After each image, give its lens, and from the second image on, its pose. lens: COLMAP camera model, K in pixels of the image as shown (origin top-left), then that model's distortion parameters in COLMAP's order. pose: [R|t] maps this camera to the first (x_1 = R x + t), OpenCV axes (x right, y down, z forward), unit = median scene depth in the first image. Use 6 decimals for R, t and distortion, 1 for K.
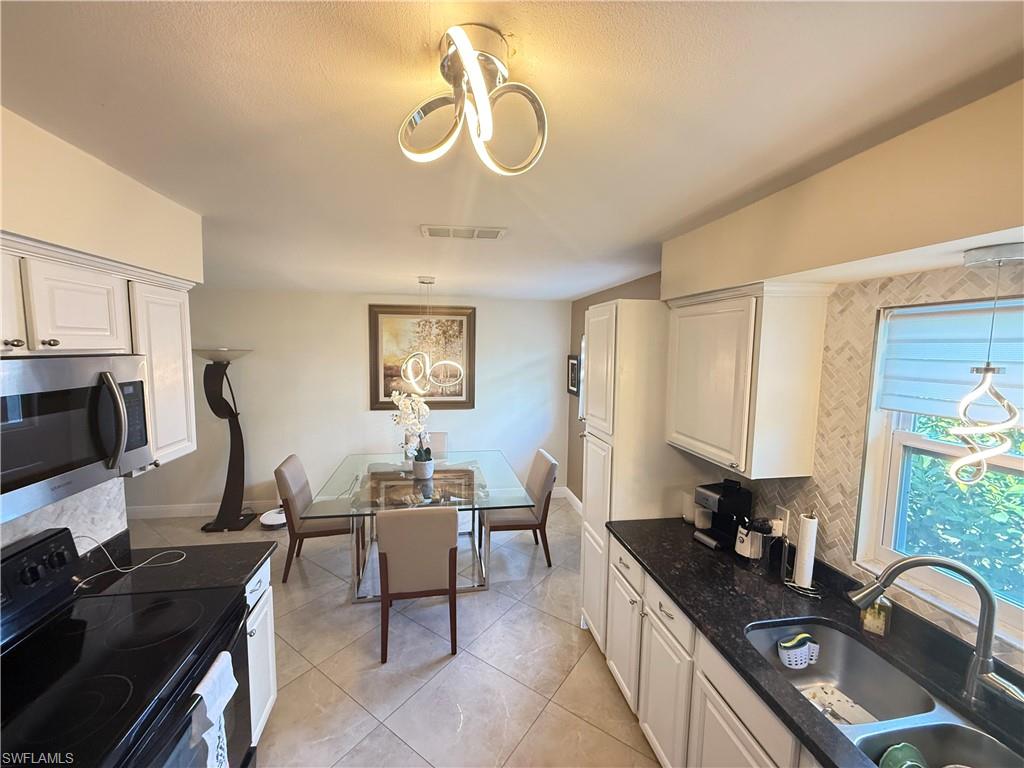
lens RADIAL K [[409.7, 0, 508.1], [0, 409.7, 384.9], [0, 0, 1]] dist [0.000701, -0.000044]
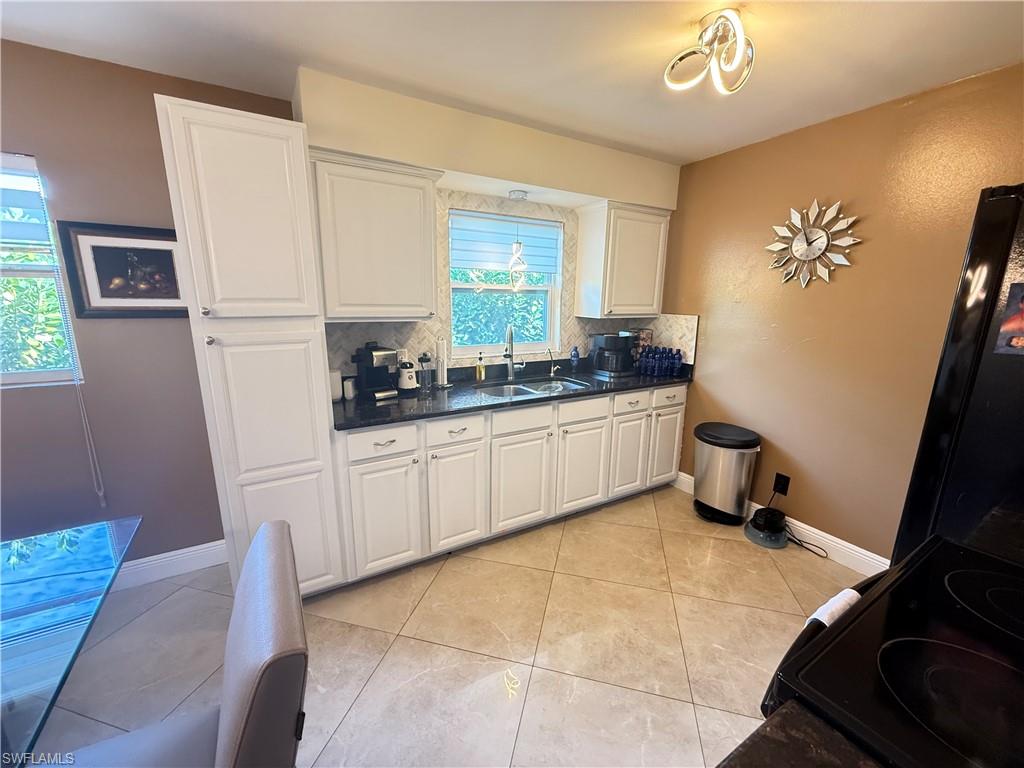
lens RADIAL K [[409.7, 0, 508.1], [0, 409.7, 384.9], [0, 0, 1]] dist [0.000701, -0.000044]
pose [[-0.358240, -0.210768, 0.909528, -0.293524], [0.069761, 0.965419, 0.251197, 0.038127], [-0.931020, 0.153438, -0.331149, 0.460111]]
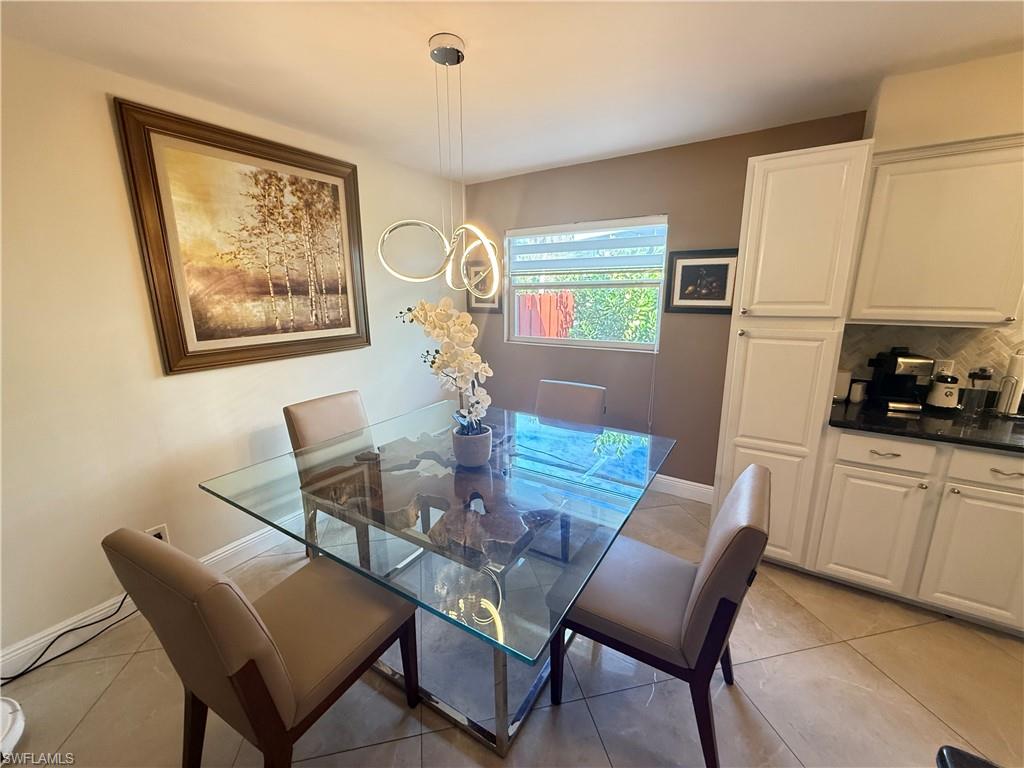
lens RADIAL K [[409.7, 0, 508.1], [0, 409.7, 384.9], [0, 0, 1]] dist [0.000701, -0.000044]
pose [[0.676045, -0.182762, 0.713835, -0.399273], [0.082664, 0.981448, 0.172990, 0.027477], [-0.732209, -0.057941, 0.678611, 0.449295]]
